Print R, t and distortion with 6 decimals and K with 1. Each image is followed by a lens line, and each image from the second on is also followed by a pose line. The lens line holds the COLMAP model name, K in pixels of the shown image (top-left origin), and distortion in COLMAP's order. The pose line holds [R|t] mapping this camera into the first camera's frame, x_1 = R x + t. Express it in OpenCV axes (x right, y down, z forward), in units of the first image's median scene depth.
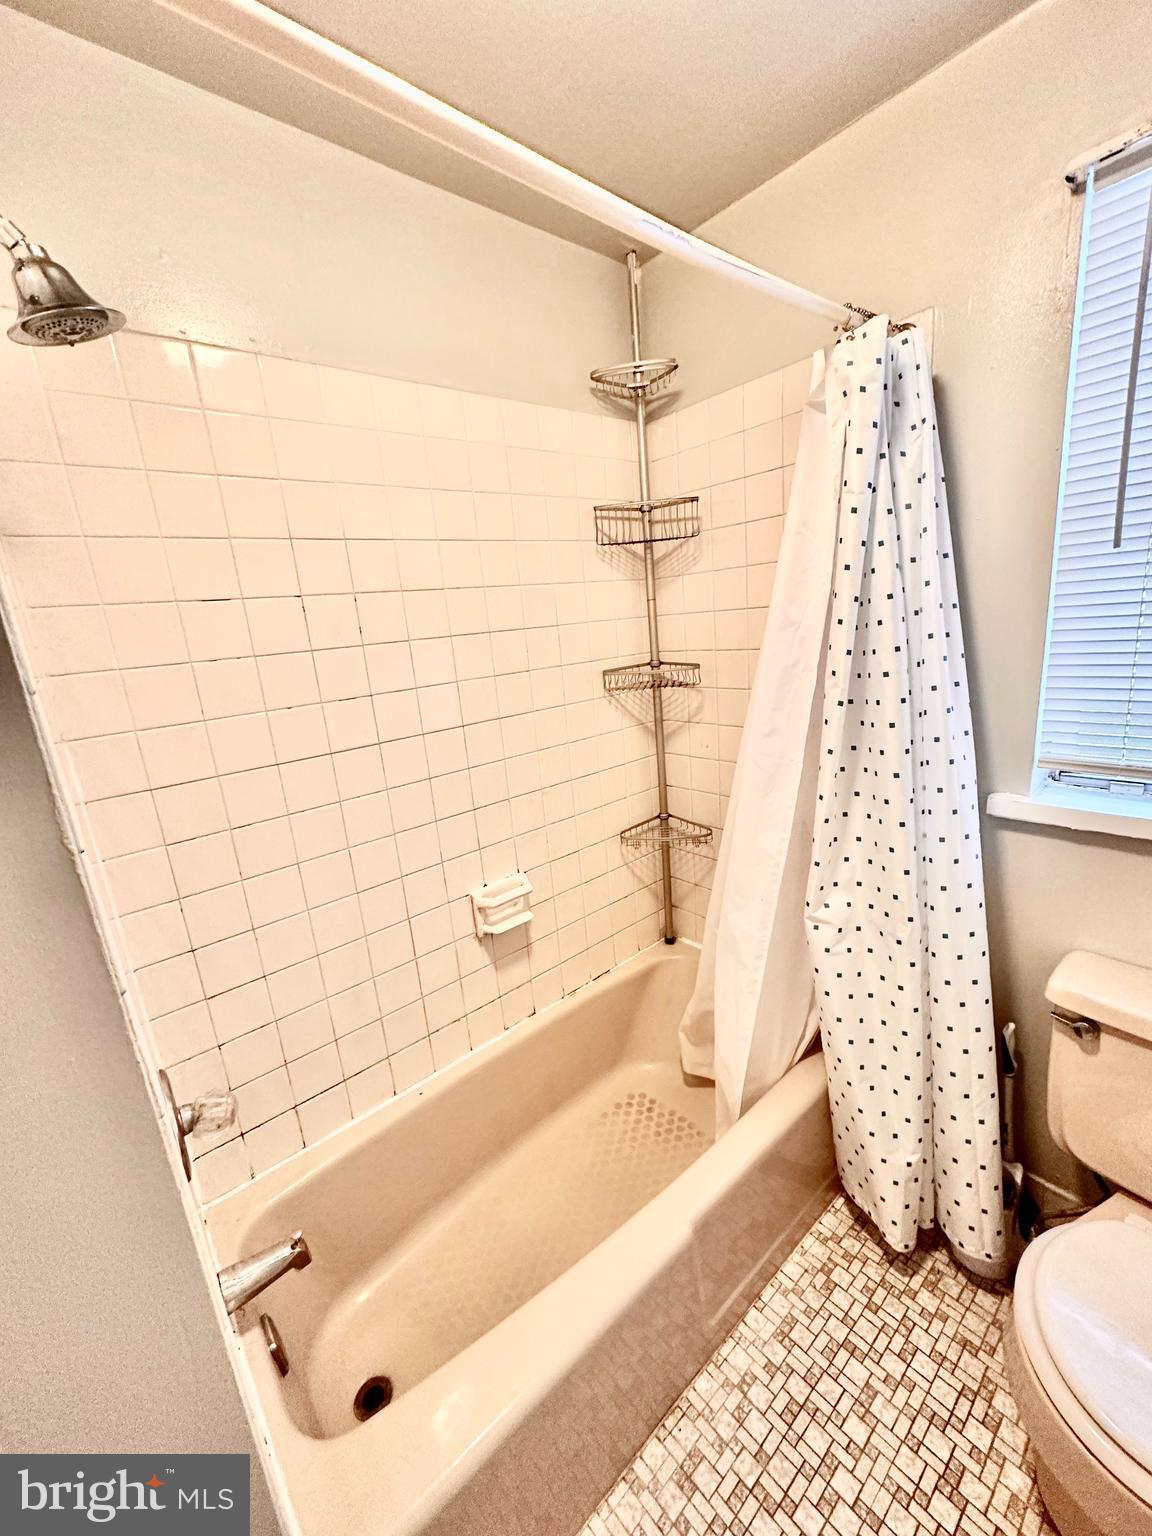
lens RADIAL K [[608.0, 0, 572.4], [0, 608.0, 764.1], [0, 0, 1]] dist [-0.001799, -0.000014]
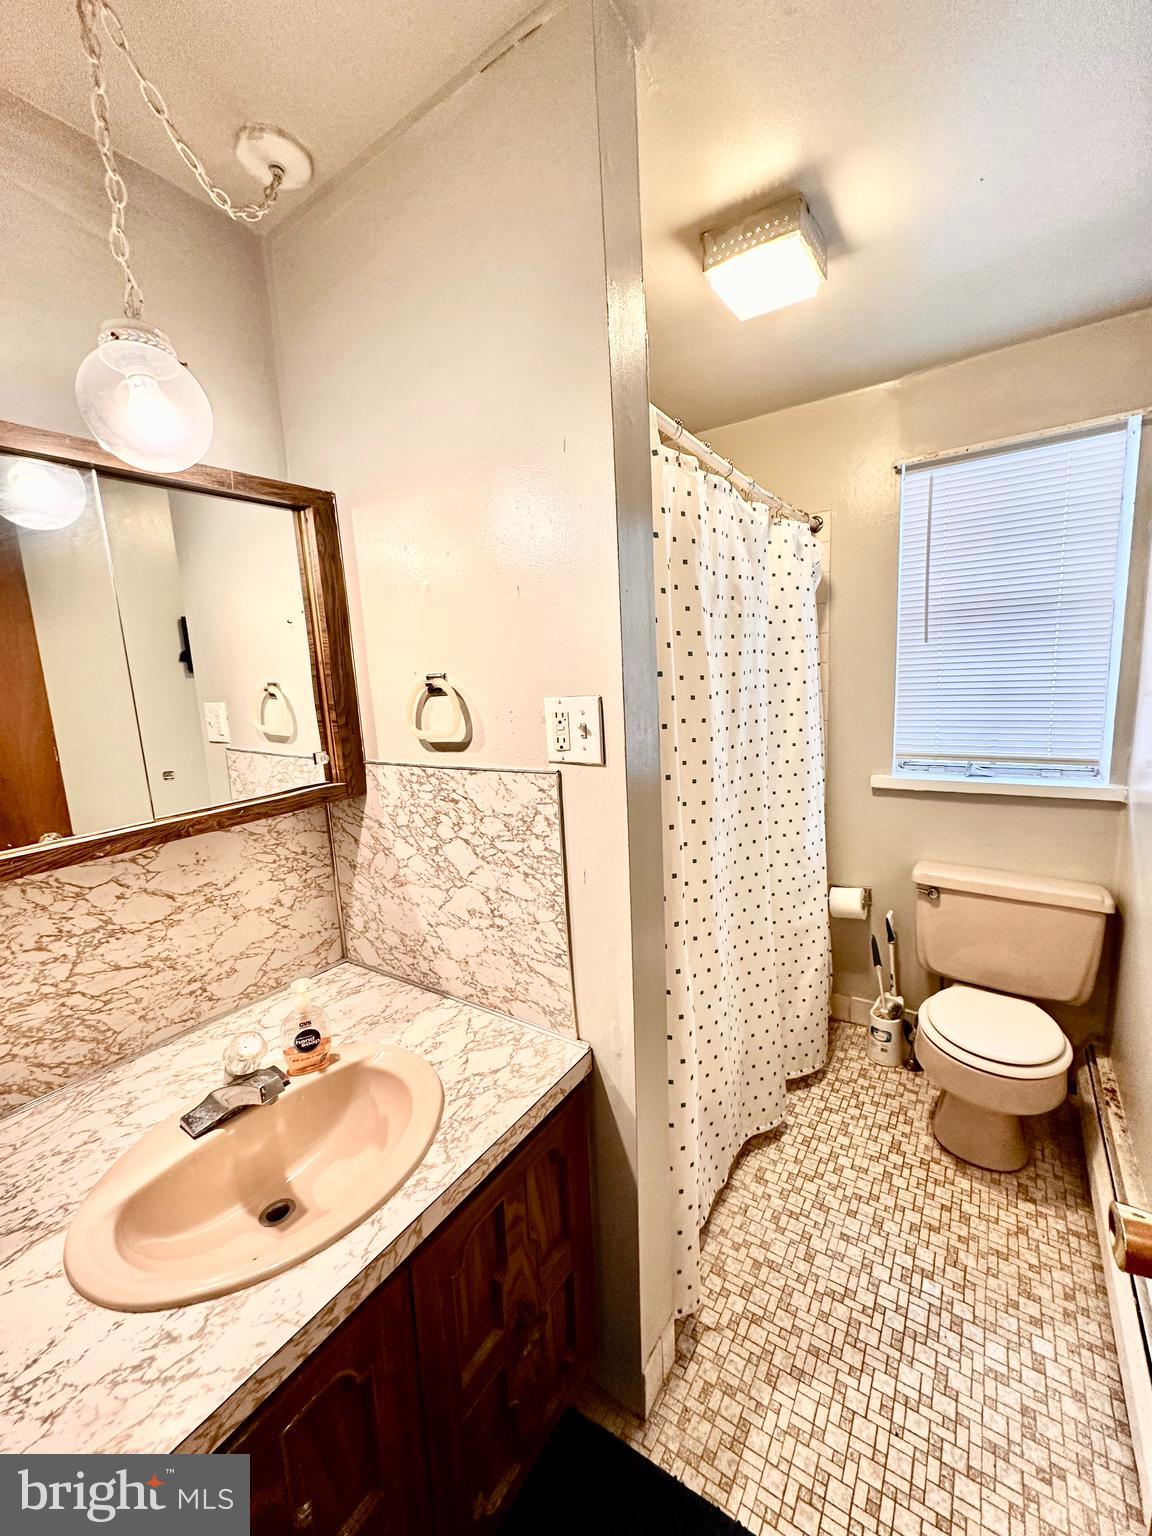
lens RADIAL K [[608.0, 0, 581.0], [0, 608.0, 769.0], [0, 0, 1]] dist [-0.001799, -0.000014]
pose [[0.965348, -0.001086, 0.260962, -0.613876], [0.027765, 0.994743, -0.098569, 0.190930], [-0.259483, 0.102400, 0.960303, -0.493189]]
